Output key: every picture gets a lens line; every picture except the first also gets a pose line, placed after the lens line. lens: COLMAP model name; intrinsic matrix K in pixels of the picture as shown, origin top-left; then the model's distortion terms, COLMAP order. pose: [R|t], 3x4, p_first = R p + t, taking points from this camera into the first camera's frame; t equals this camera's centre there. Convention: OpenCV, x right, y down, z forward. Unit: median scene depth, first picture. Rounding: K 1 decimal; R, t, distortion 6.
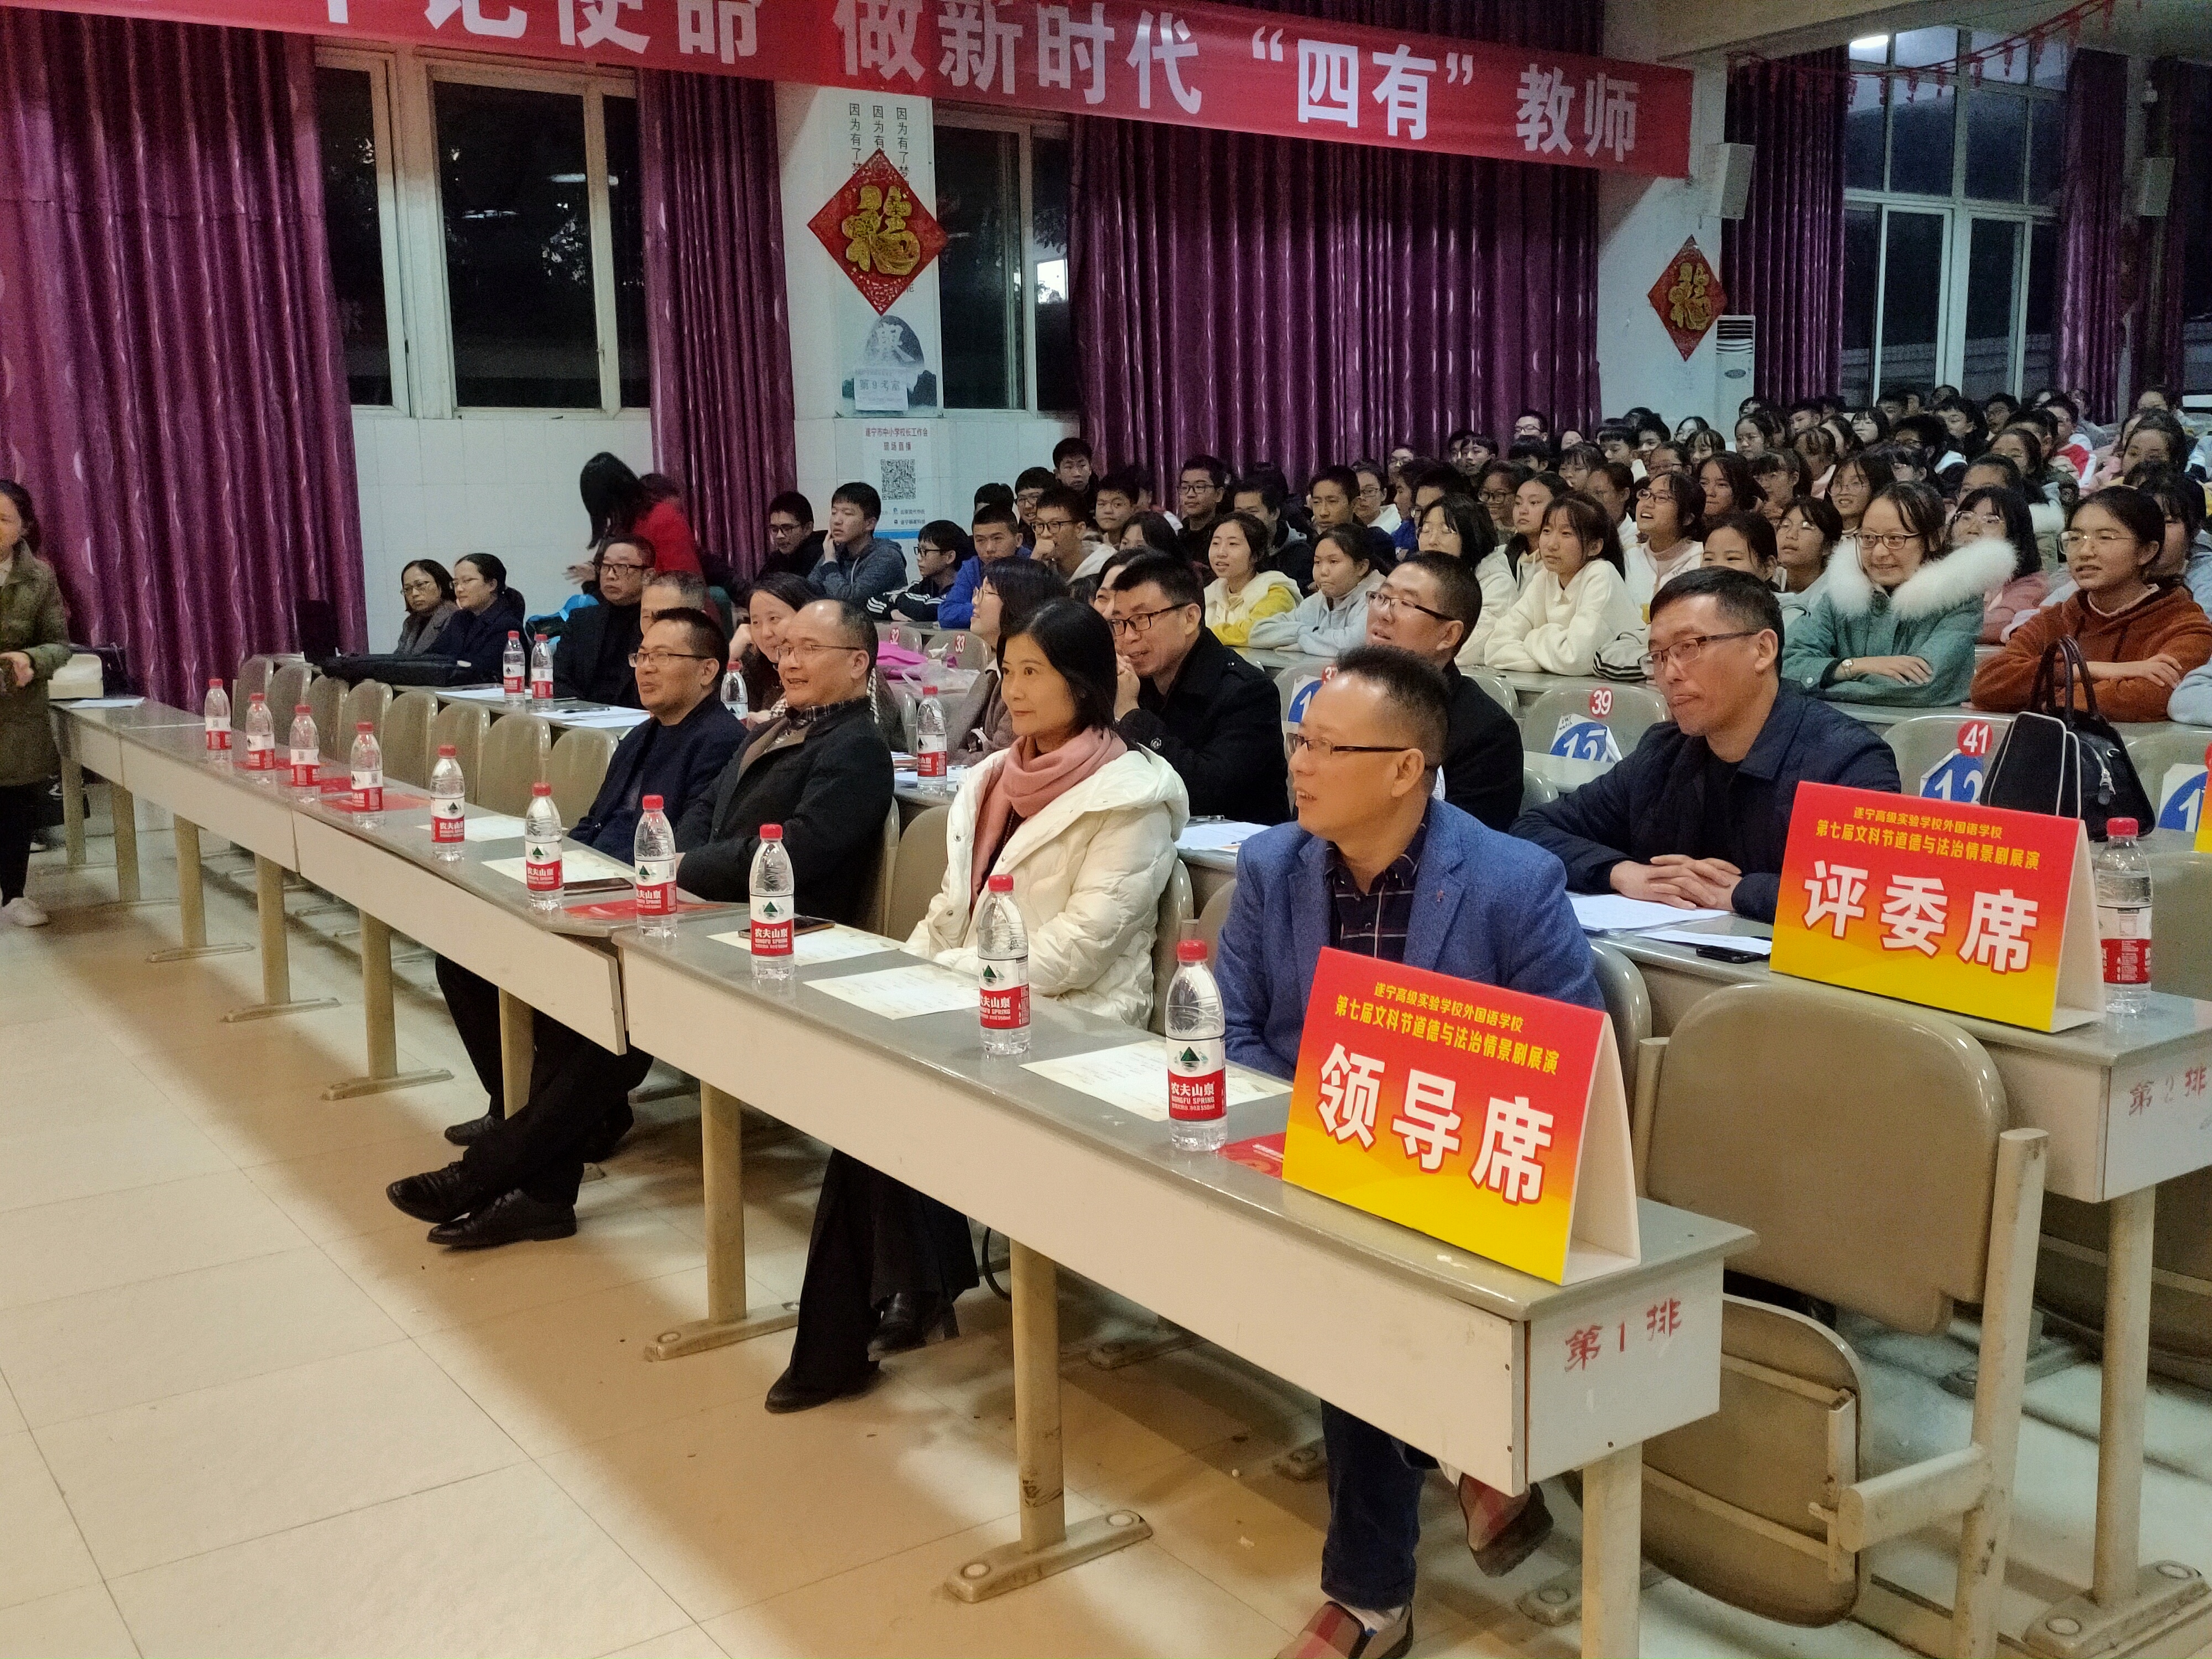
lens RADIAL K [[2156.2, 0, 1104.7], [0, 2156.2, 832.8], [0, 0, 1]] dist [0.003957, 0.000000]
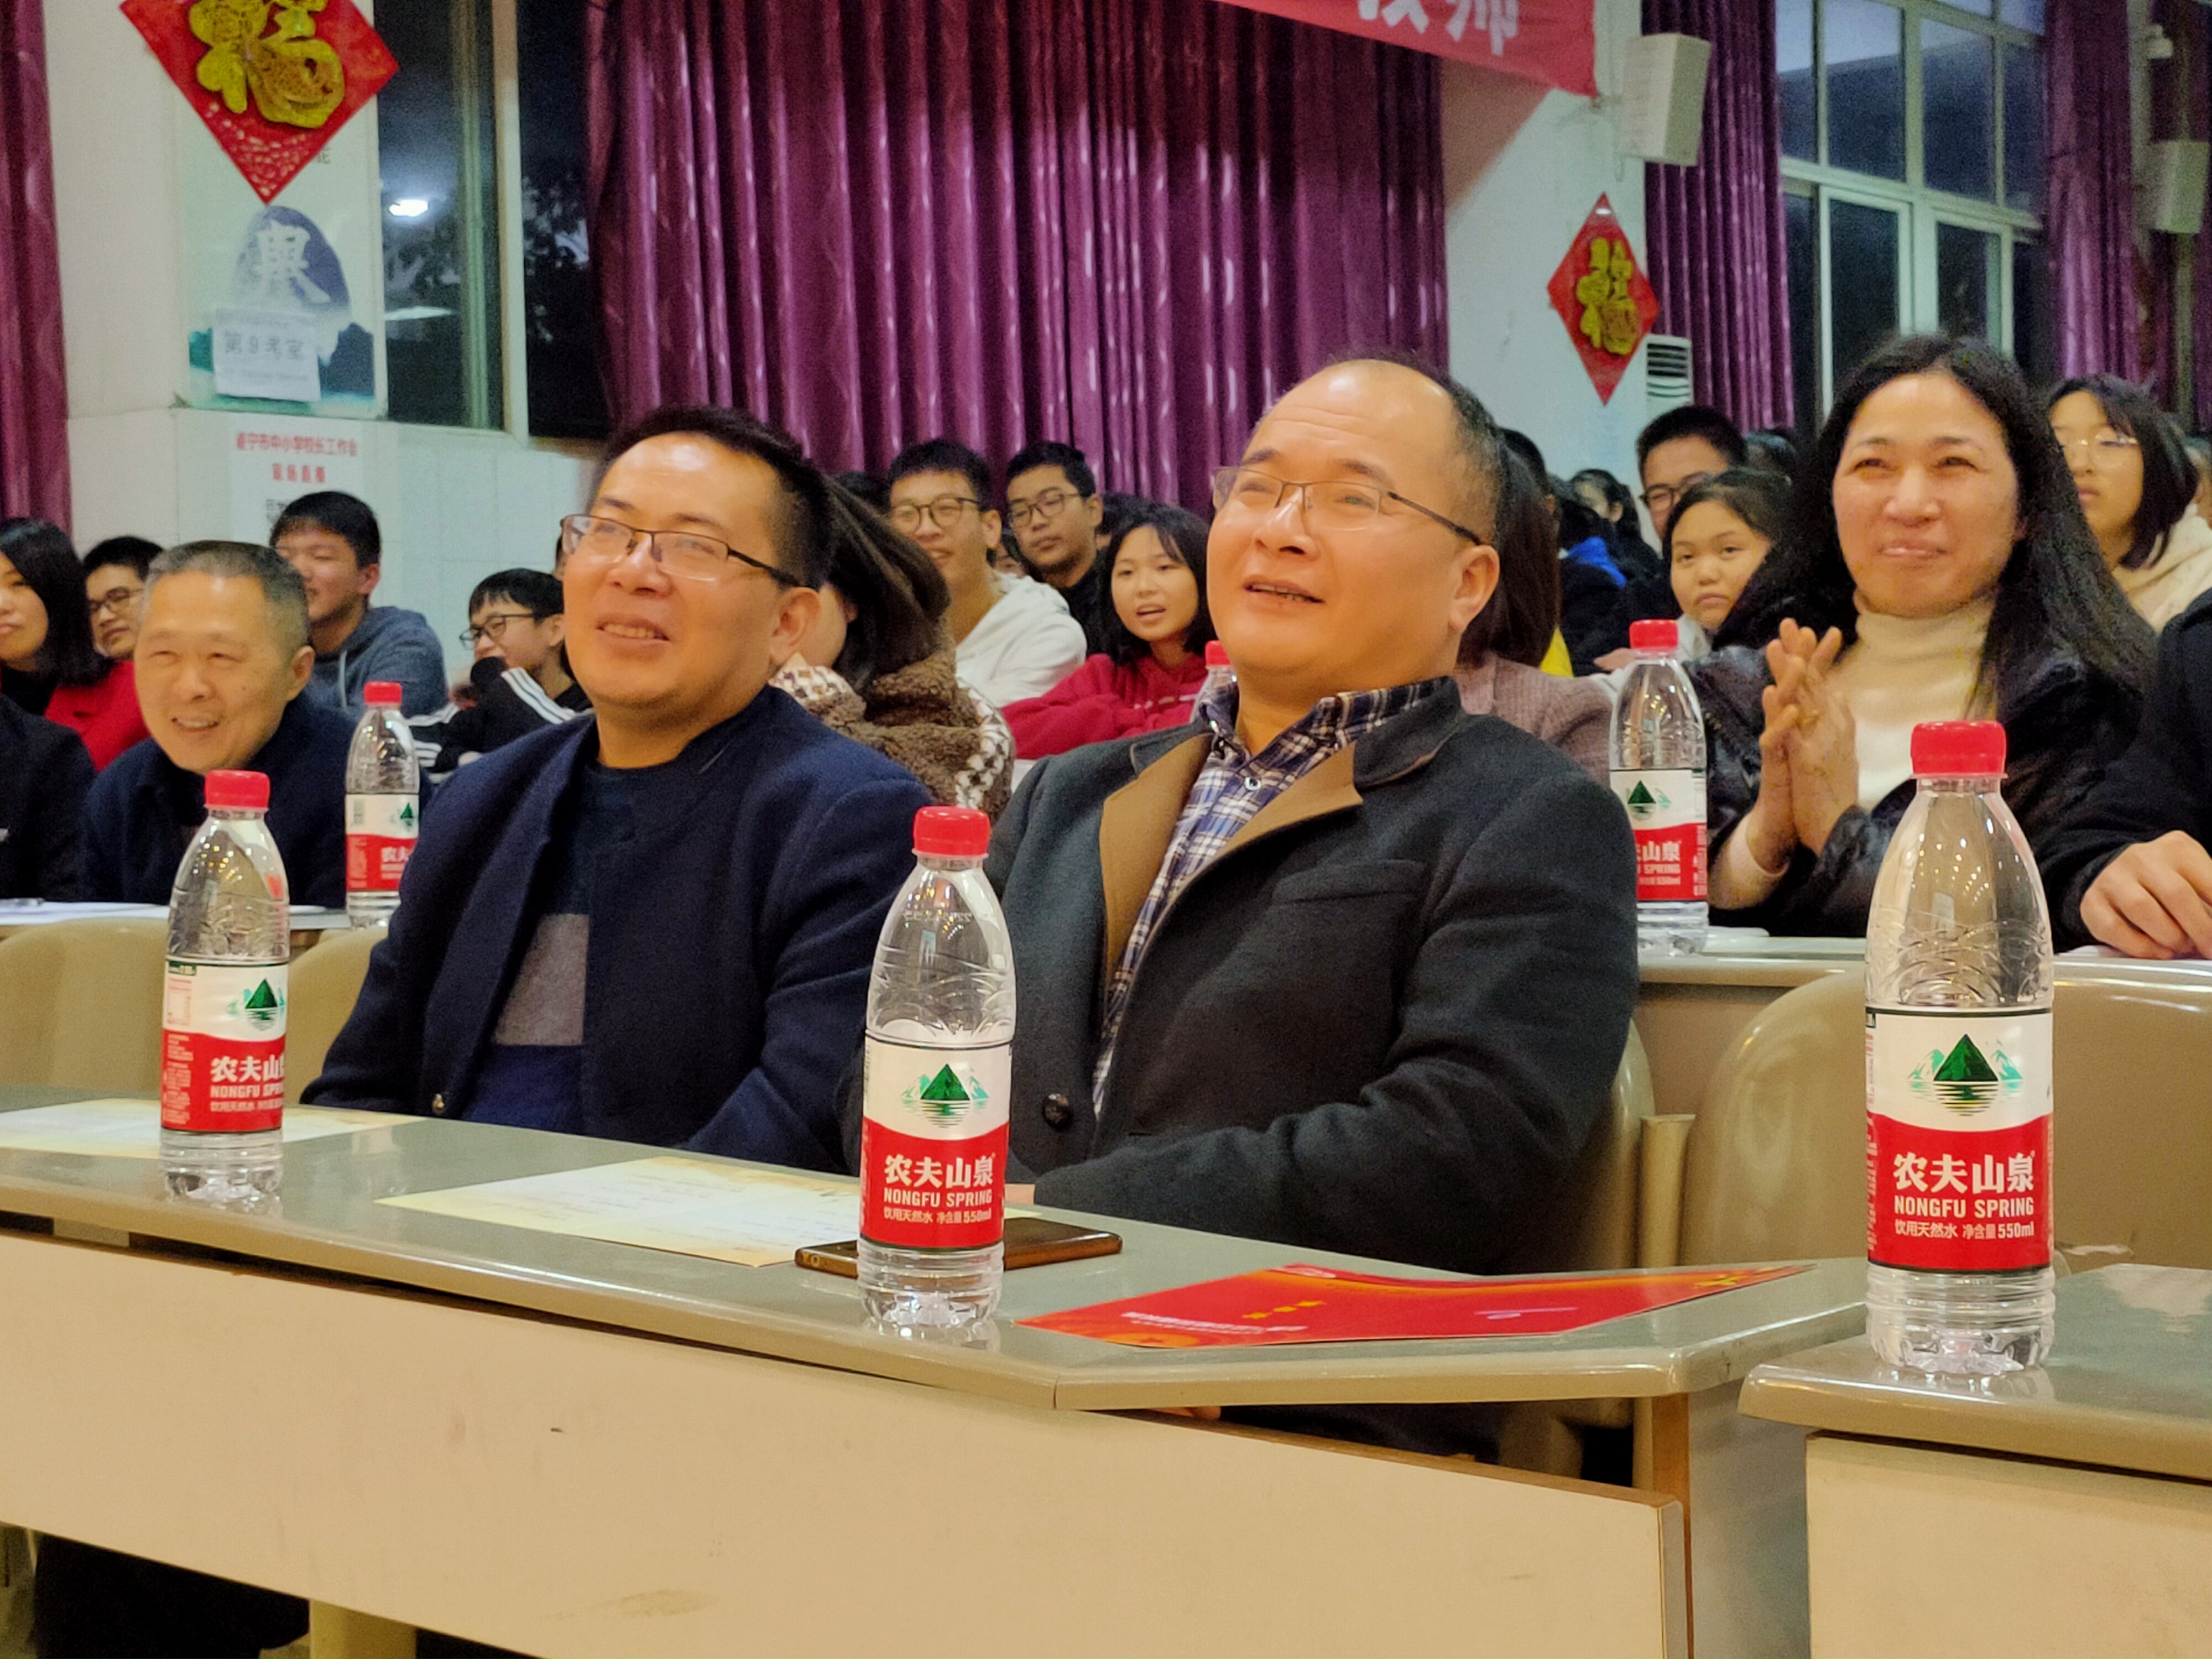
lens RADIAL K [[3424.1, 0, 1108.1], [0, 3424.1, 831.6], [0, 0, 1]] dist [-0.006302, 0.000000]
pose [[0.966707, -0.009291, 0.255718, -0.094223], [0.044323, 0.990315, -0.131576, 0.006146], [-0.252019, 0.138530, 0.957756, 0.190178]]
